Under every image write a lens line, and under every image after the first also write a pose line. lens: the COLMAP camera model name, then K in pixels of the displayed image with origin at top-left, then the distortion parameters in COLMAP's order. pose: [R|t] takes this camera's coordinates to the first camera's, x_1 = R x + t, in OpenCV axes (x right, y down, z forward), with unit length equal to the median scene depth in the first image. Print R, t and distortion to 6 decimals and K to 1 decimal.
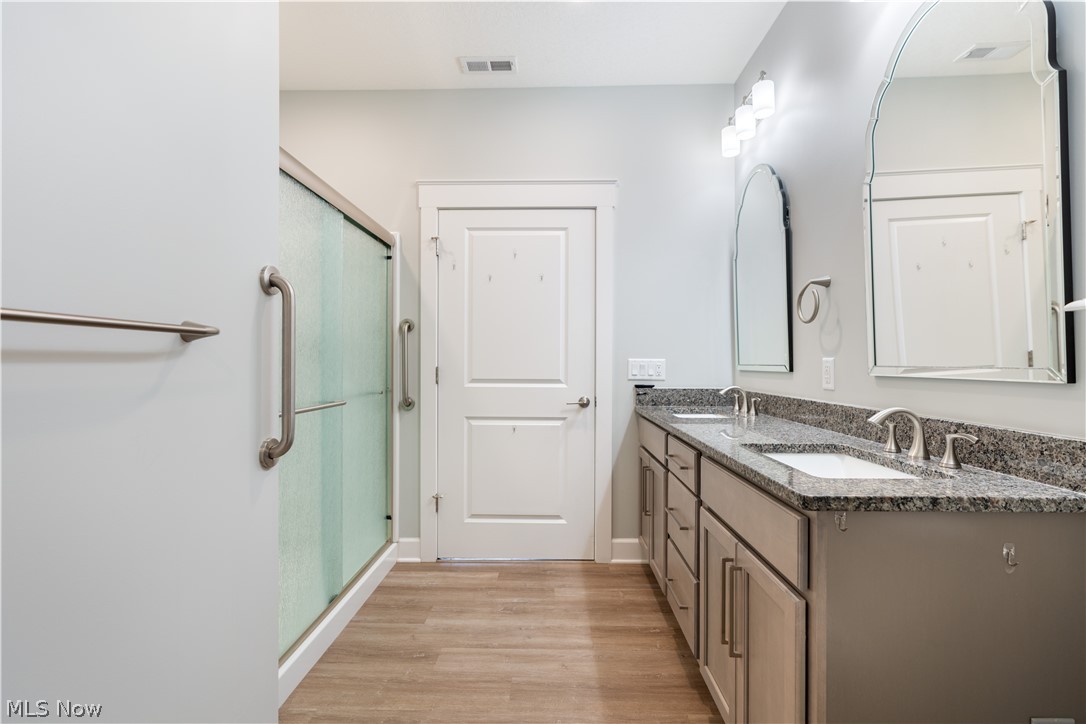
lens RADIAL K [[494.1, 0, 549.1], [0, 494.1, 358.2], [0, 0, 1]] dist [-0.000670, 0.001297]
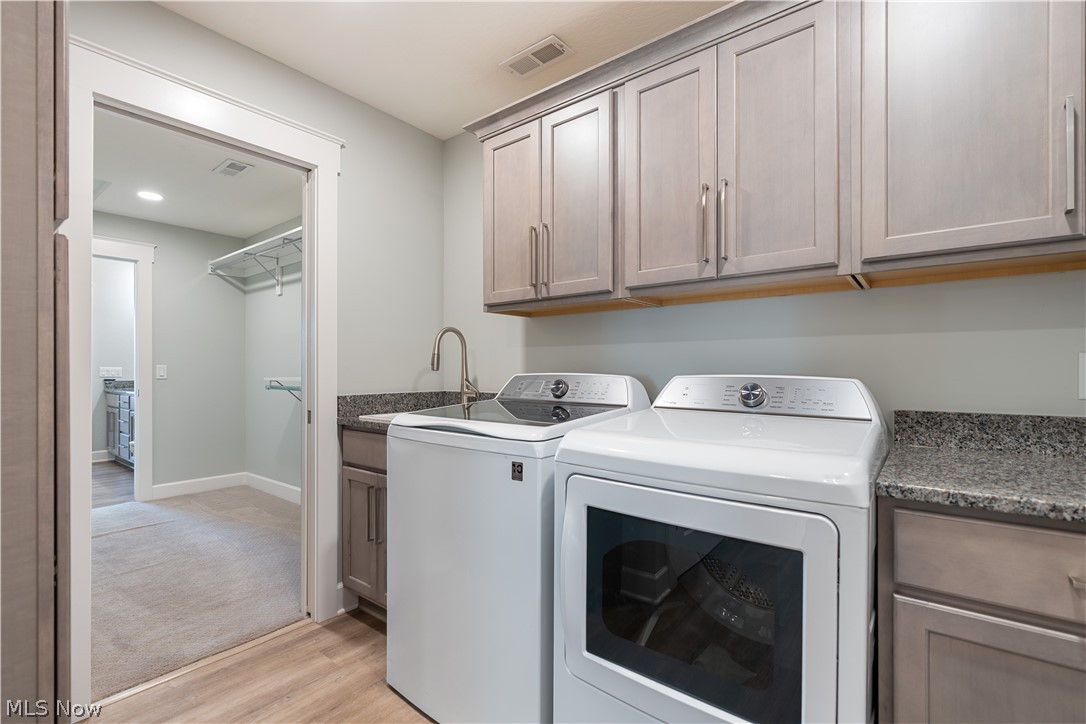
lens RADIAL K [[494.1, 0, 542.7], [0, 494.1, 368.9], [0, 0, 1]] dist [-0.000670, 0.001297]
pose [[0.621780, -0.003145, 0.783185, -0.453706], [-0.006839, 0.999932, 0.009445, -0.035859], [-0.783162, -0.011229, 0.621716, -2.573794]]
